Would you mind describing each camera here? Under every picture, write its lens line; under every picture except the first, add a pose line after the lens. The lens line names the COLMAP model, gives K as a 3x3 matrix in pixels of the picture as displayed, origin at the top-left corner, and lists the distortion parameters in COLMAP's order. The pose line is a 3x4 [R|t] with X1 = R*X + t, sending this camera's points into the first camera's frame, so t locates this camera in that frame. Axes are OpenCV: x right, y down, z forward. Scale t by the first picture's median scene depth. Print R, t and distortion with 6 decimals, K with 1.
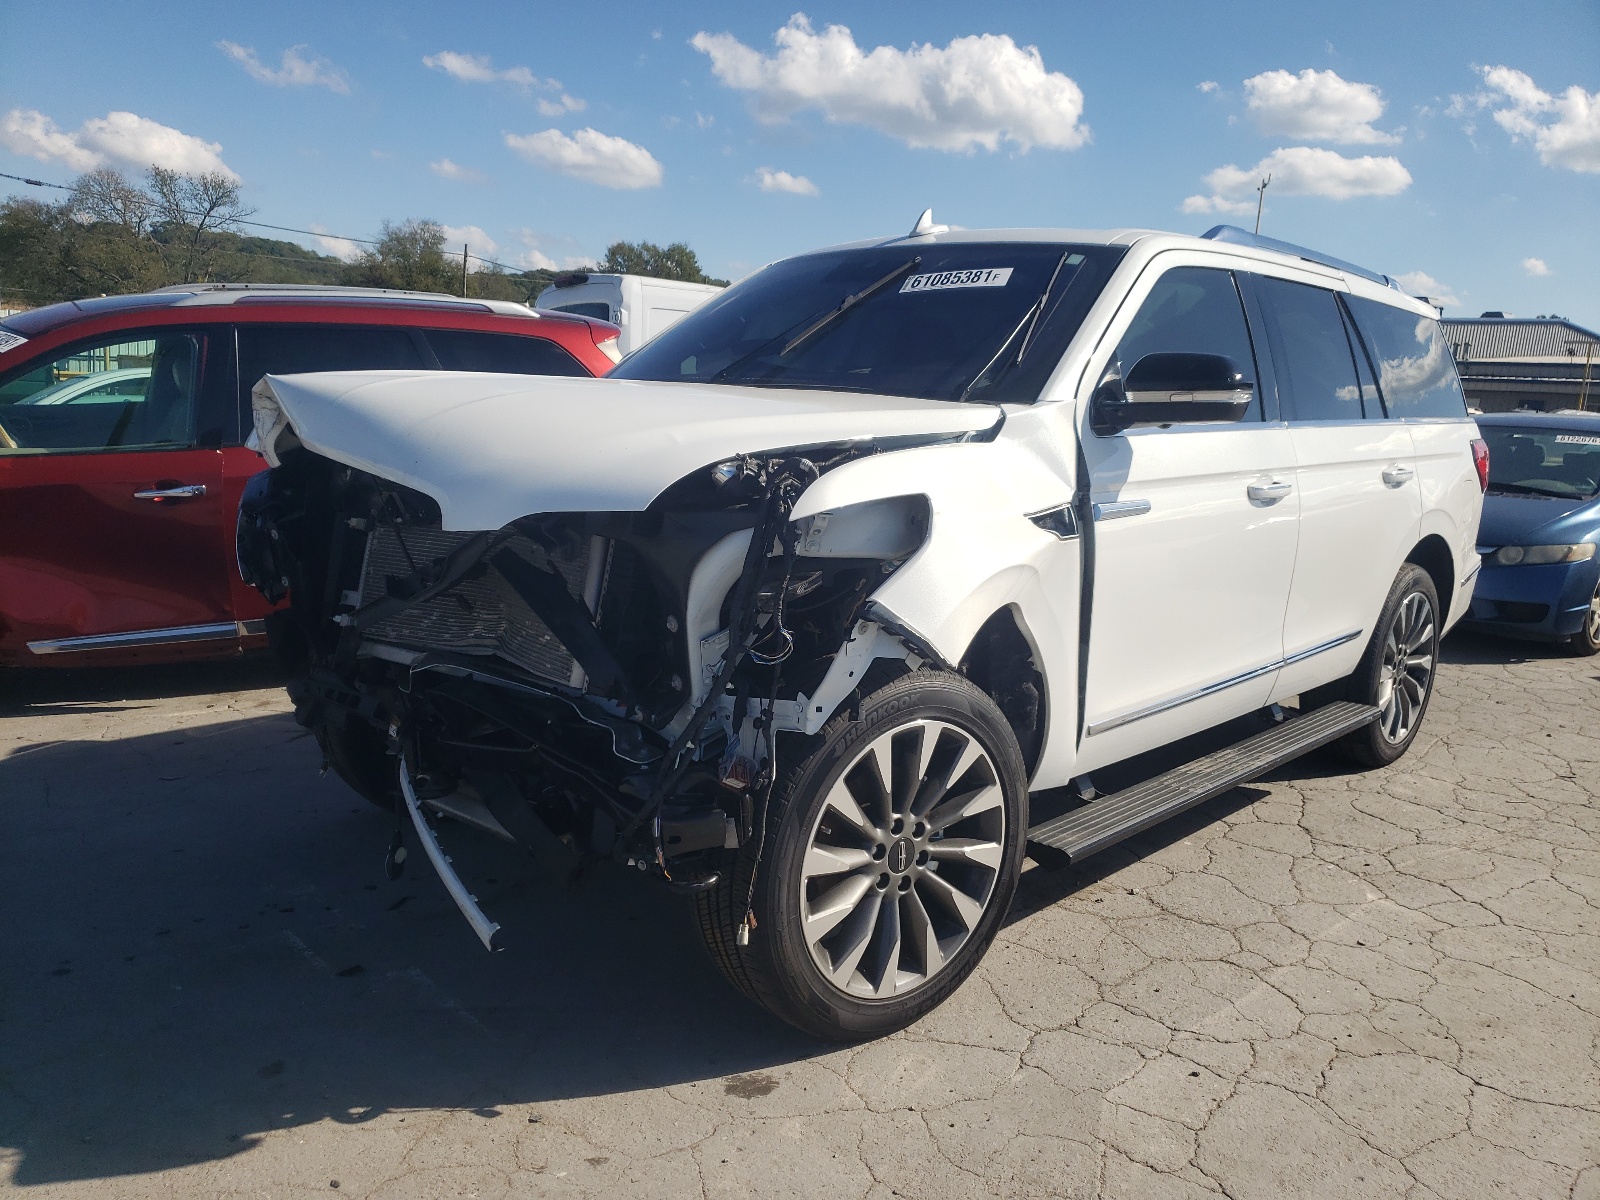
lens RADIAL K [[1358.1, 0, 800.0], [0, 1358.1, 600.0], [0, 0, 1]] dist [0.012890, -0.002669]
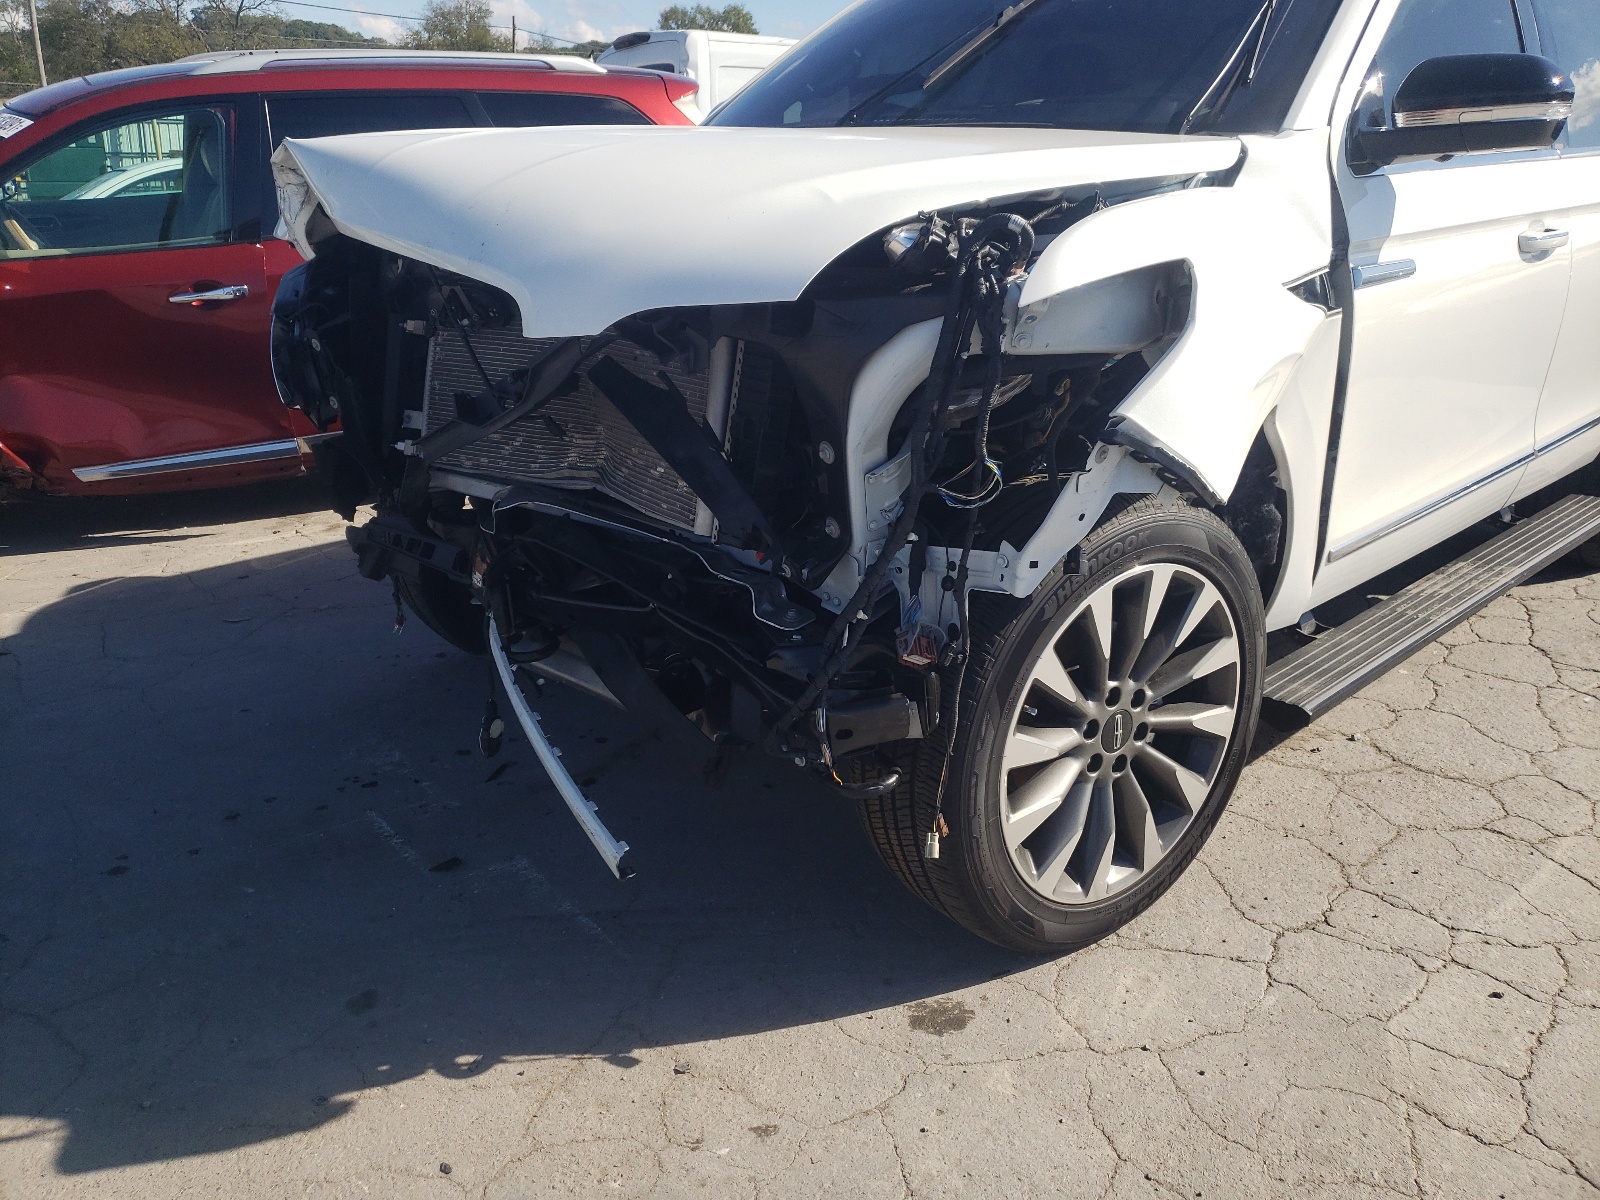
lens RADIAL K [[1372.3, 0, 800.0], [0, 1372.3, 600.0], [0, 0, 1]] dist [0.017683, 0.000918]
pose [[0.997955, -0.024765, -0.058929, -0.059813], [0.033652, 0.987347, 0.154961, -0.017457], [0.054346, -0.156628, 0.986161, 0.205976]]
